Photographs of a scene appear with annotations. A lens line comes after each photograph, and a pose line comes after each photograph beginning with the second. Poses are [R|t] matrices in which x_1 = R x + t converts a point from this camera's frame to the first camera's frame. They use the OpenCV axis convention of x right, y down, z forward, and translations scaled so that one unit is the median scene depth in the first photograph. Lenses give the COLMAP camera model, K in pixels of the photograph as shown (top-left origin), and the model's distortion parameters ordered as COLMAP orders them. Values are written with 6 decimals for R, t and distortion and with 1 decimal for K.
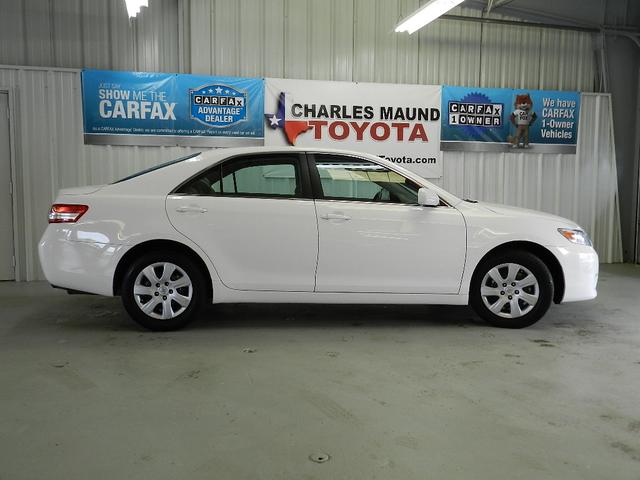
lens RADIAL K [[595.4, 0, 311.2], [0, 595.4, 233.4], [0, 0, 1]] dist [0.026062, 0.000000]
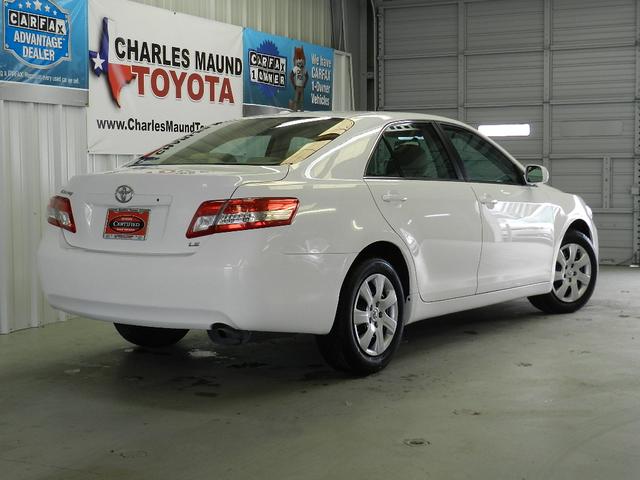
lens RADIAL K [[1005.3, 0, 316.9], [0, 1005.3, 241.2], [0, 0, 1]] dist [0.003511, 0.000000]
pose [[0.645168, -0.067342, 0.761067, -0.730017], [0.071862, 0.997041, 0.027303, -0.017695], [-0.760654, 0.037077, 0.648098, 0.167080]]
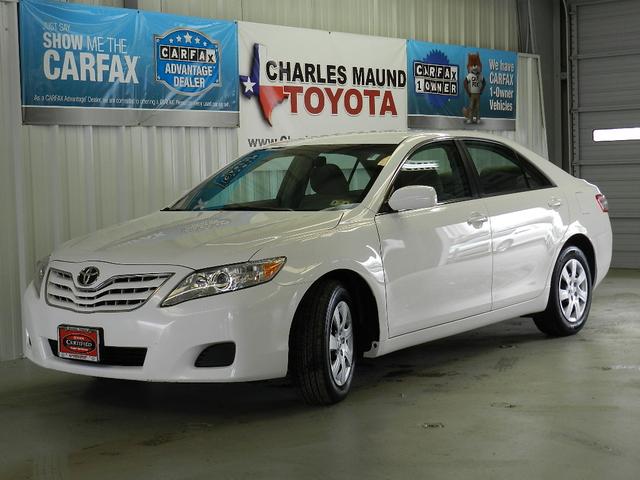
lens RADIAL K [[1134.3, 0, 321.8], [0, 1134.3, 238.4], [0, 0, 1]] dist [0.002910, 0.000000]
pose [[0.812342, -0.064160, 0.579641, -0.747380], [0.081139, 0.996697, -0.003389, -0.010061], [-0.577509, 0.049784, 0.814865, -0.061411]]
